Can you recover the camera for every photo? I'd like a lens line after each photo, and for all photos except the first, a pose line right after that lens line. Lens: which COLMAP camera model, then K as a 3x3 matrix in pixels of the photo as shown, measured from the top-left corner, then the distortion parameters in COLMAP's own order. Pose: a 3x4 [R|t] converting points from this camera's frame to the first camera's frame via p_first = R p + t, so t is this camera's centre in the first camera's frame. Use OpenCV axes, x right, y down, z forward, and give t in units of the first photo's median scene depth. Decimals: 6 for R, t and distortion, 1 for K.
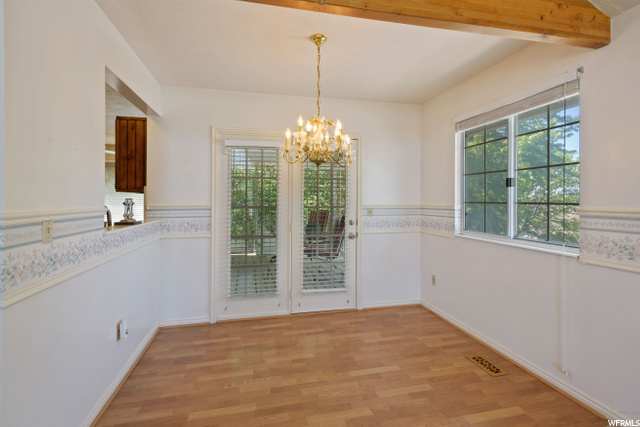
lens RADIAL K [[306.1, 0, 316.2], [0, 306.1, 196.5], [0, 0, 1]] dist [0.017980, -0.000173]
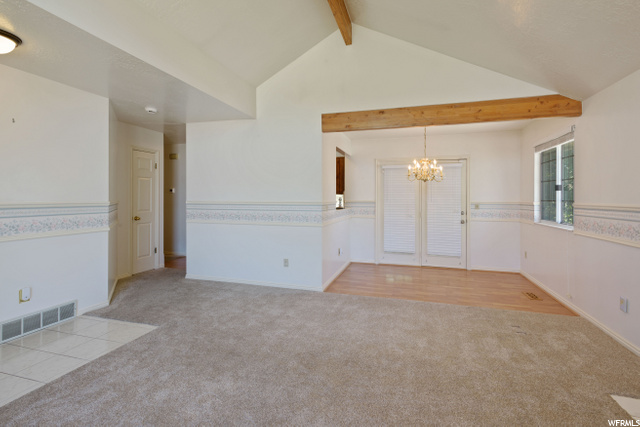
lens RADIAL K [[306.1, 0, 316.2], [0, 306.1, 196.5], [0, 0, 1]] dist [0.017980, -0.000173]
pose [[0.865377, 0.001508, -0.501119, 0.292932], [0.001433, 0.999984, 0.005485, -0.009504], [0.501119, -0.005464, 0.865361, -0.829663]]
